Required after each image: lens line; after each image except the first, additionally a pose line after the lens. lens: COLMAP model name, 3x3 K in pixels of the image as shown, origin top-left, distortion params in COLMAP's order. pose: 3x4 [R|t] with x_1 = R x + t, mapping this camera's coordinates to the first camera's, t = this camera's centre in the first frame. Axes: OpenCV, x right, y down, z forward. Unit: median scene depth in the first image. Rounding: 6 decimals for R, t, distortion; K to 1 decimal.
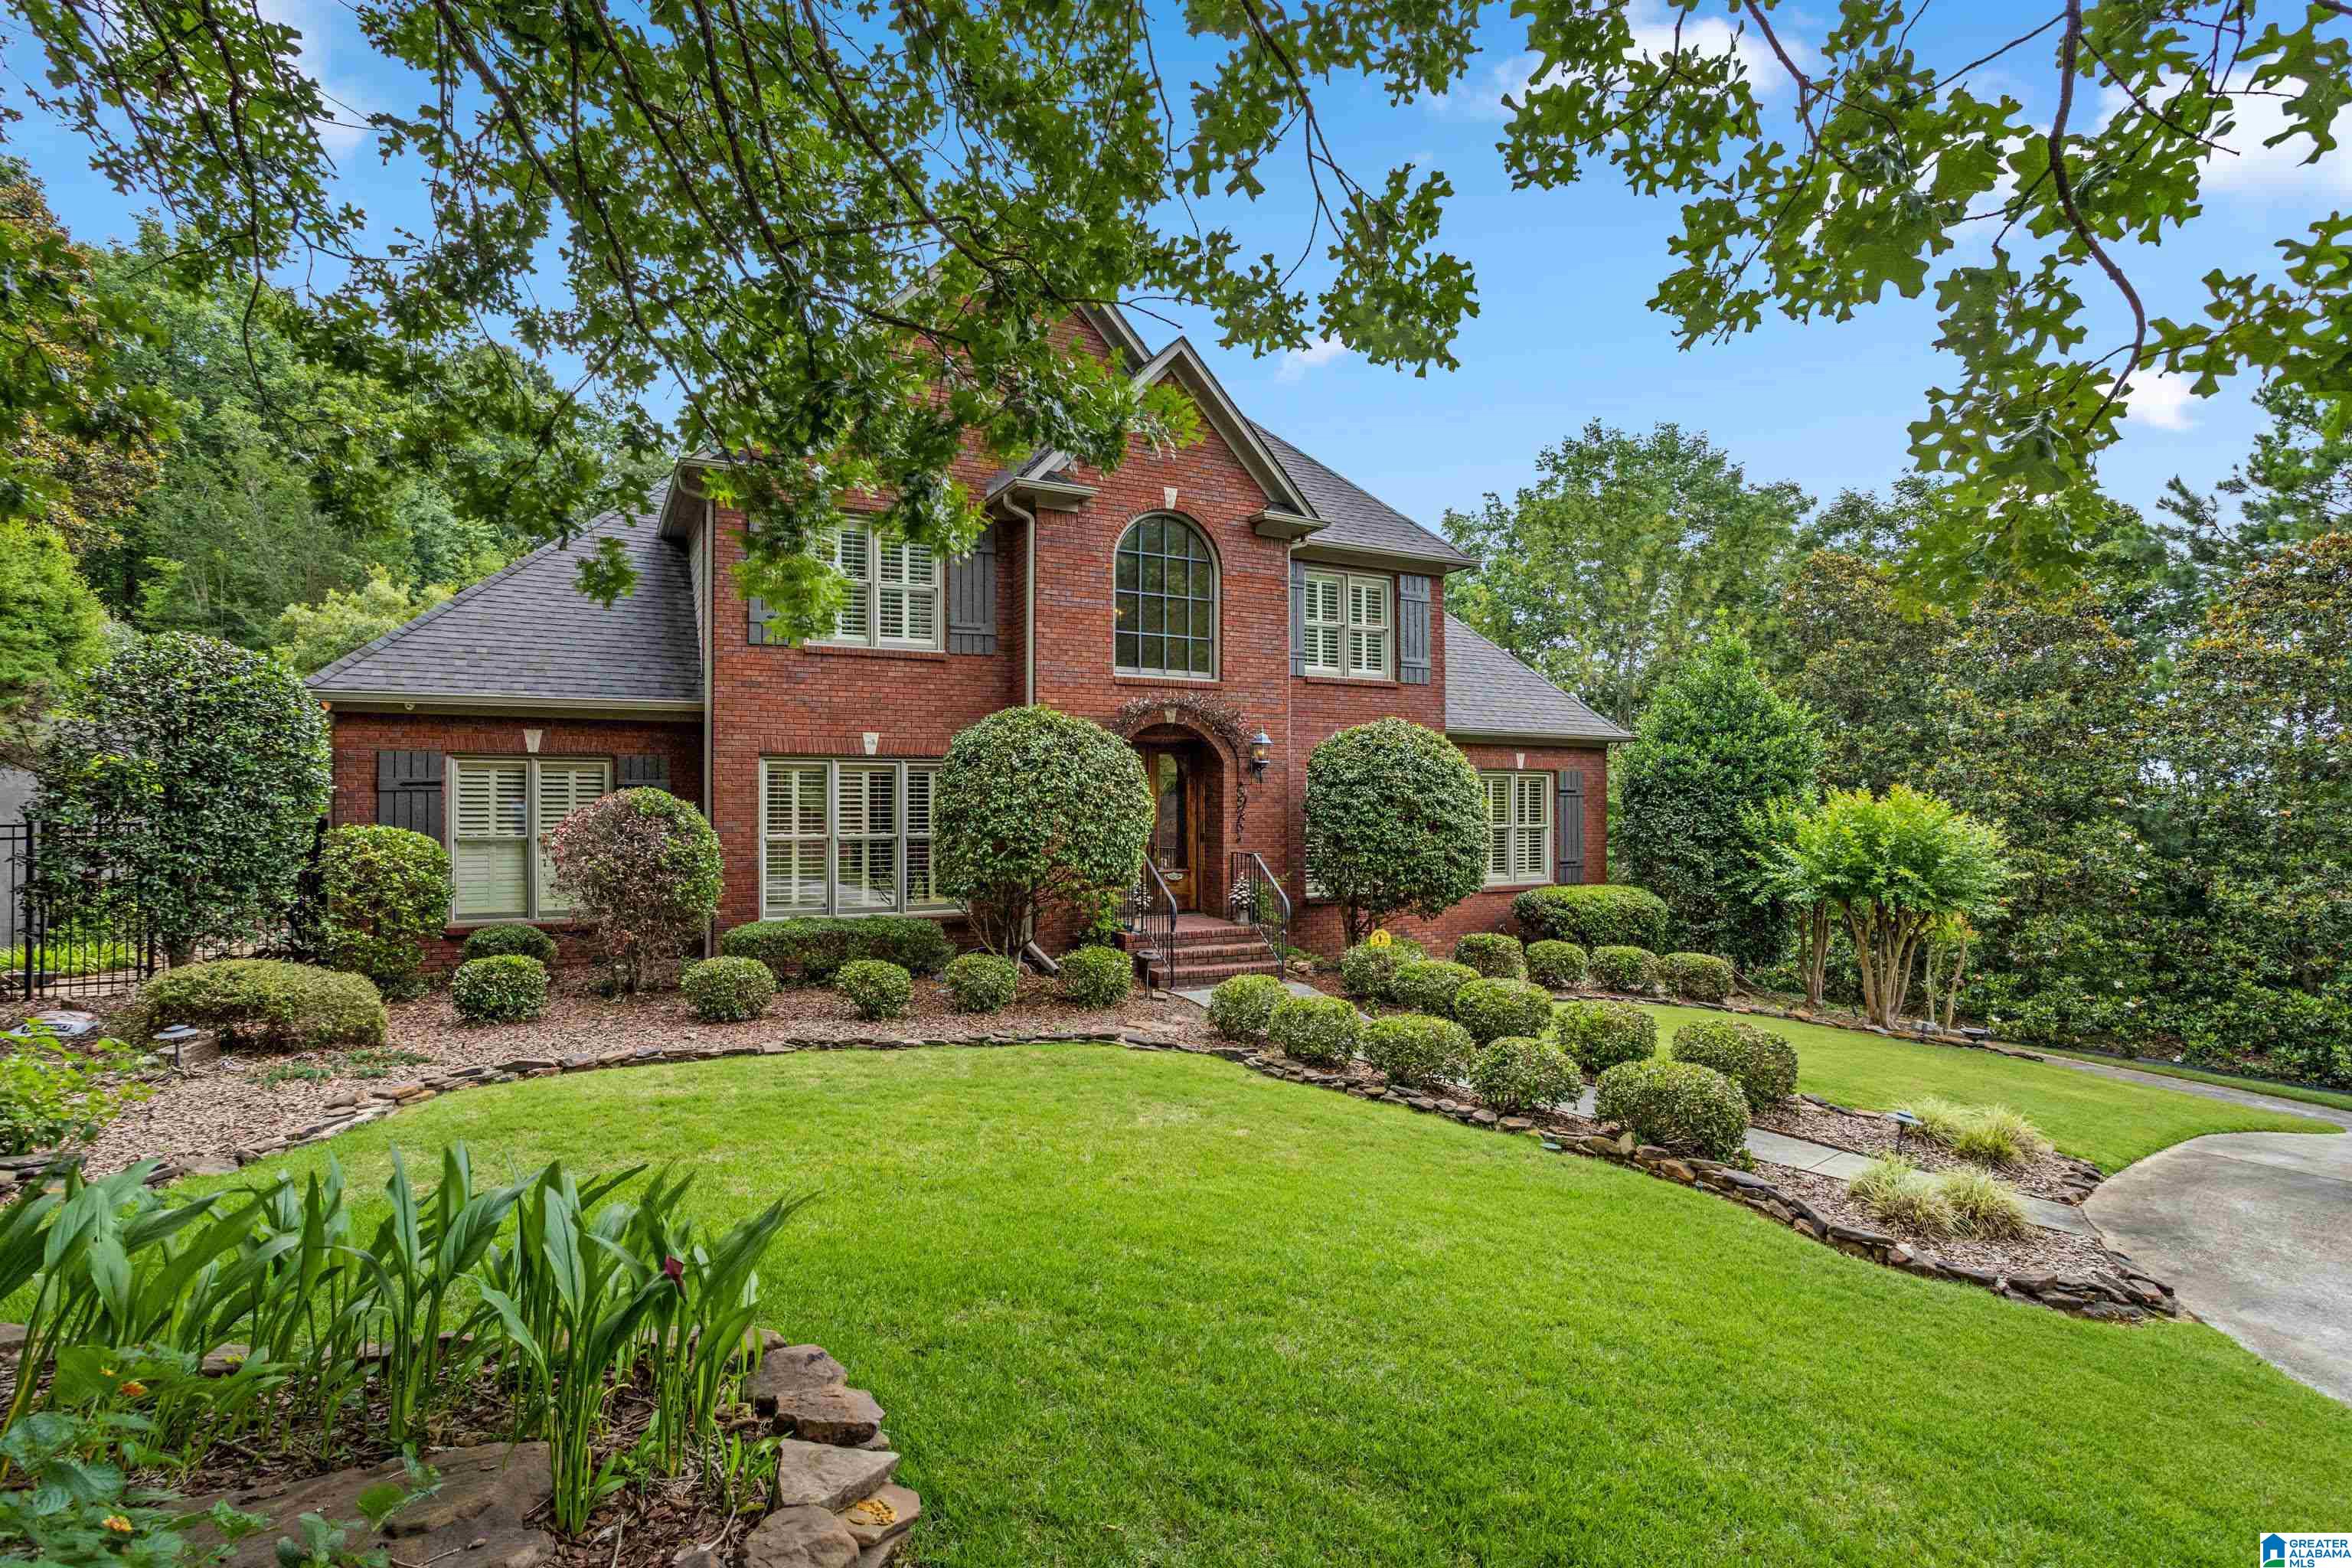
lens RADIAL K [[1213.4, 0, 1176.0], [0, 1213.4, 784.0], [0, 0, 1]] dist [-0.030374, 0.000718]
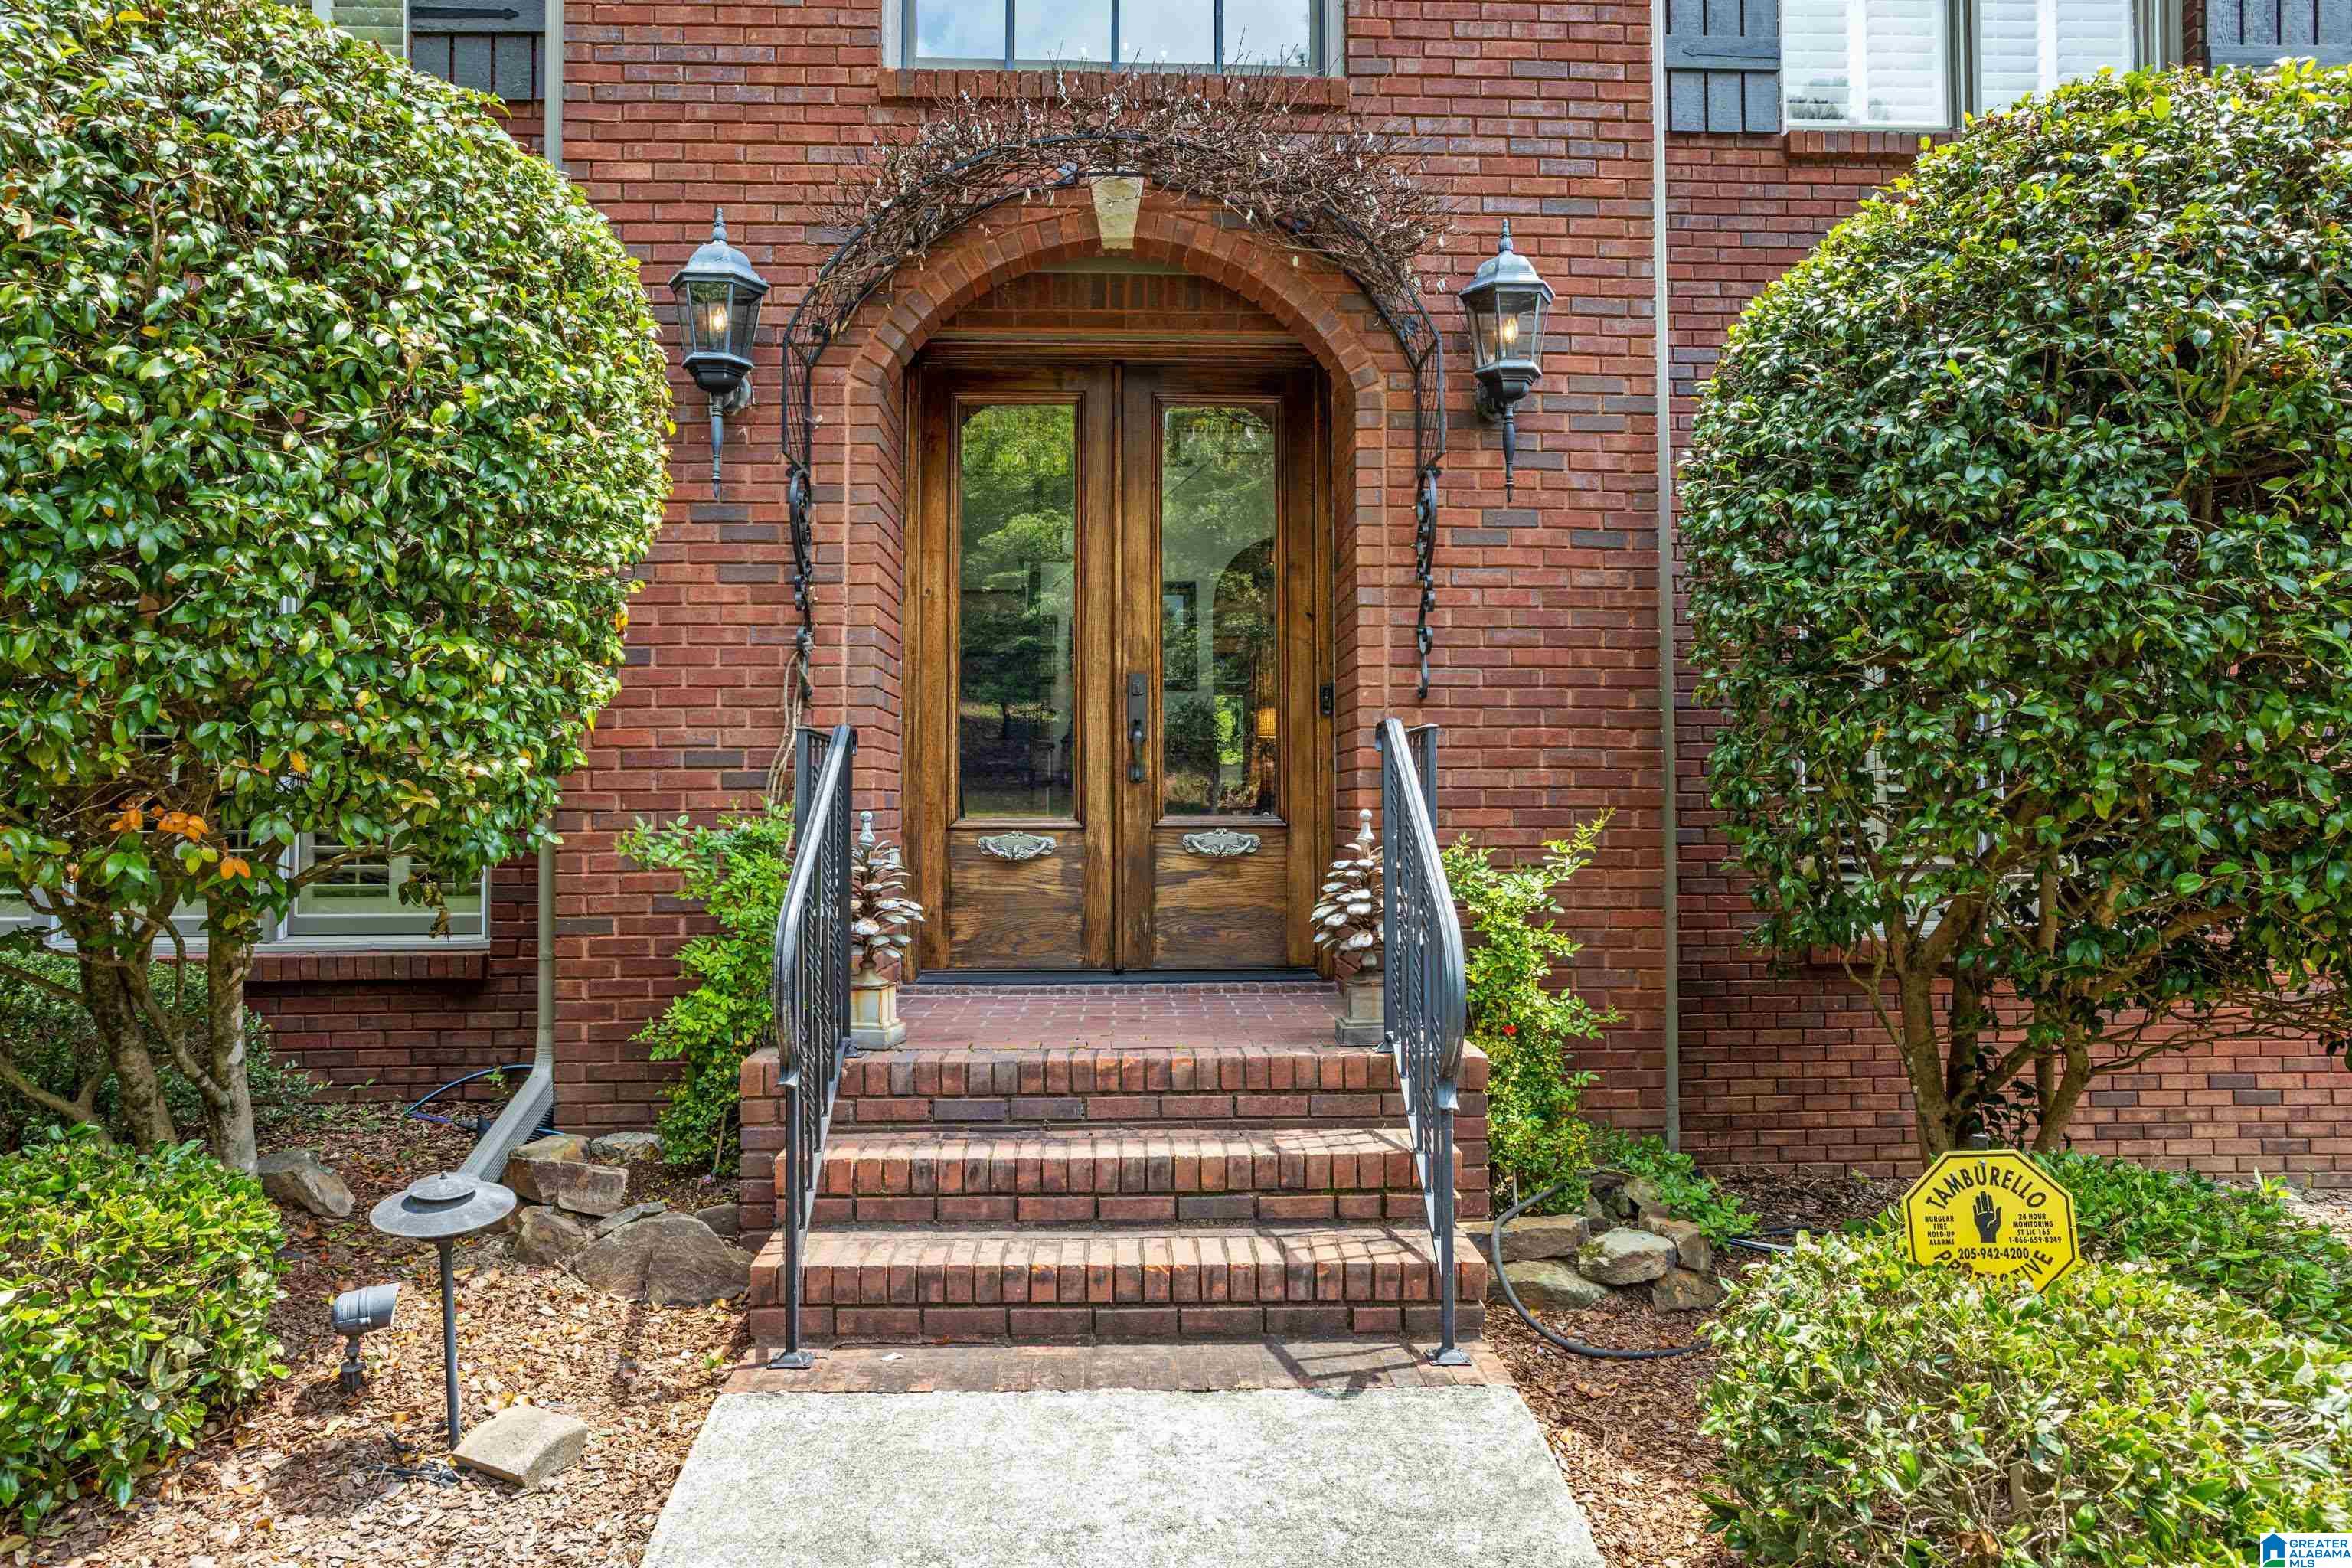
lens RADIAL K [[1468.3, 0, 1176.0], [0, 1468.3, 784.0], [0, 0, 1]] dist [-0.004519, -0.001192]
pose [[0.895011, -0.016847, -0.445727, 0.144600], [0.010177, 0.999798, -0.017352, 0.071166], [0.445929, 0.010994, 0.895001, 0.723600]]
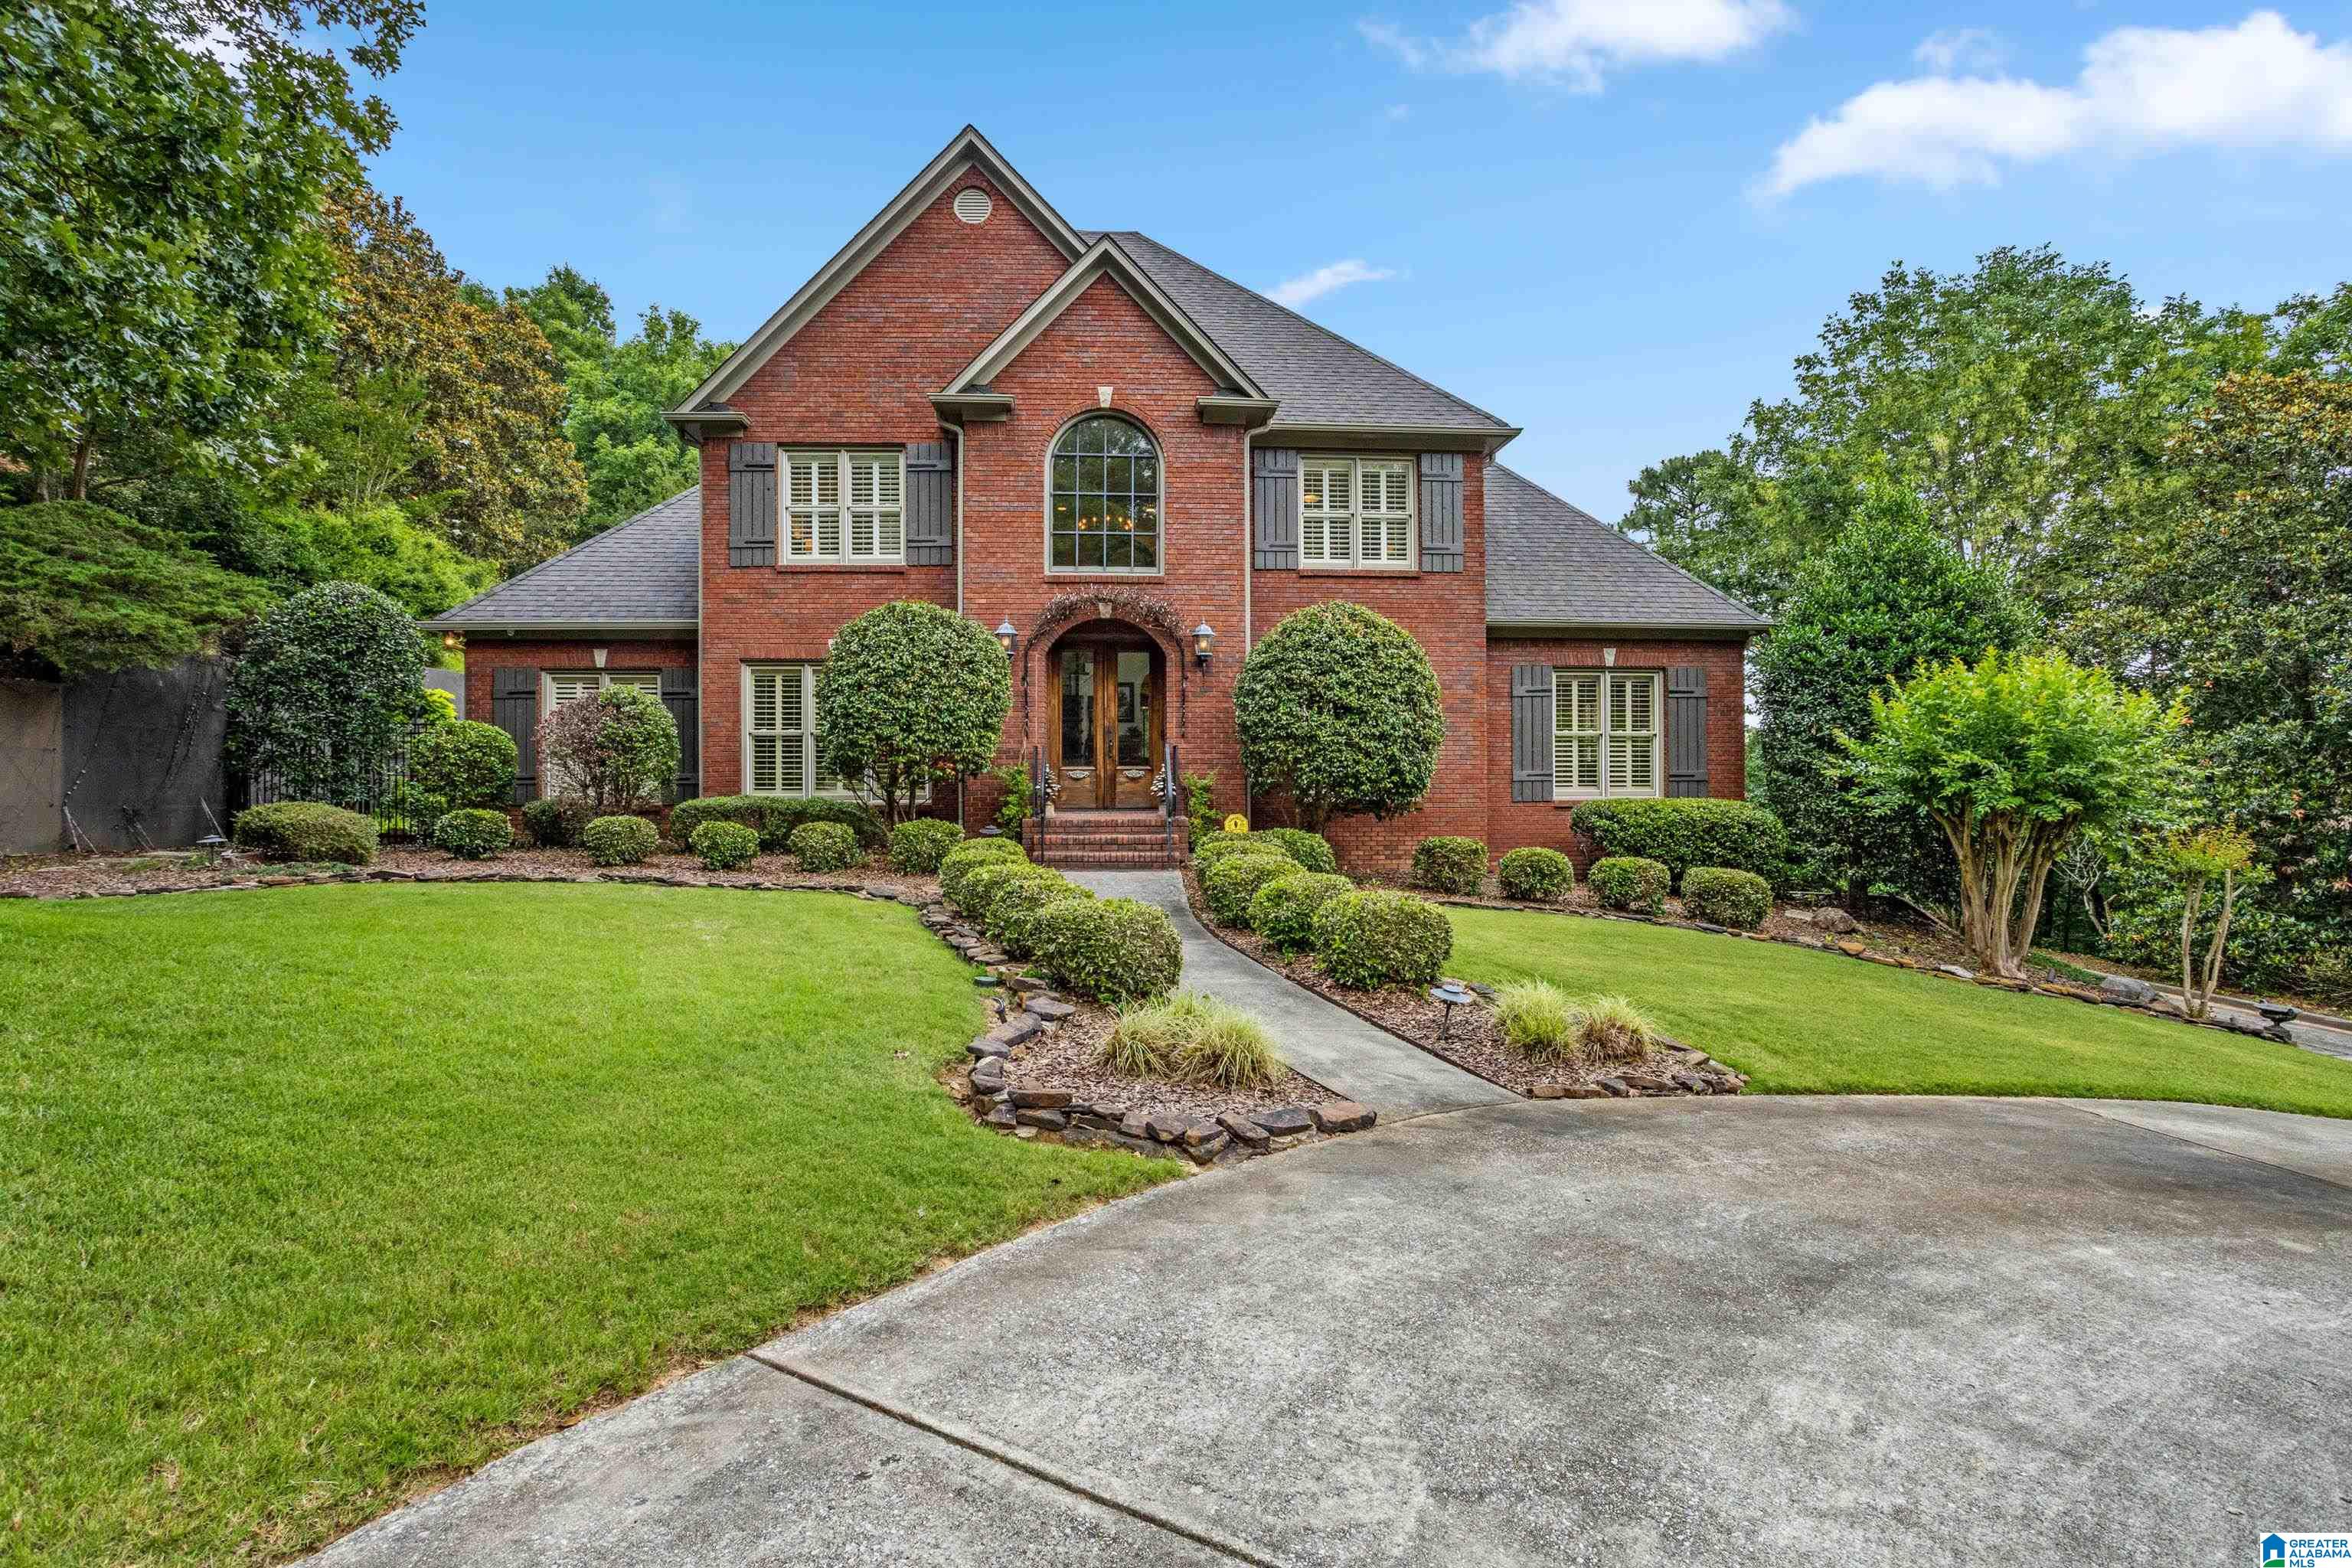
lens RADIAL K [[1213.4, 0, 1176.0], [0, 1213.4, 784.0], [0, 0, 1]] dist [-0.030374, 0.000718]
pose [[0.904166, -0.003695, -0.427164, 0.478935], [0.008457, 0.999921, 0.009252, 0.078609], [0.427097, -0.011978, 0.904127, 0.108898]]
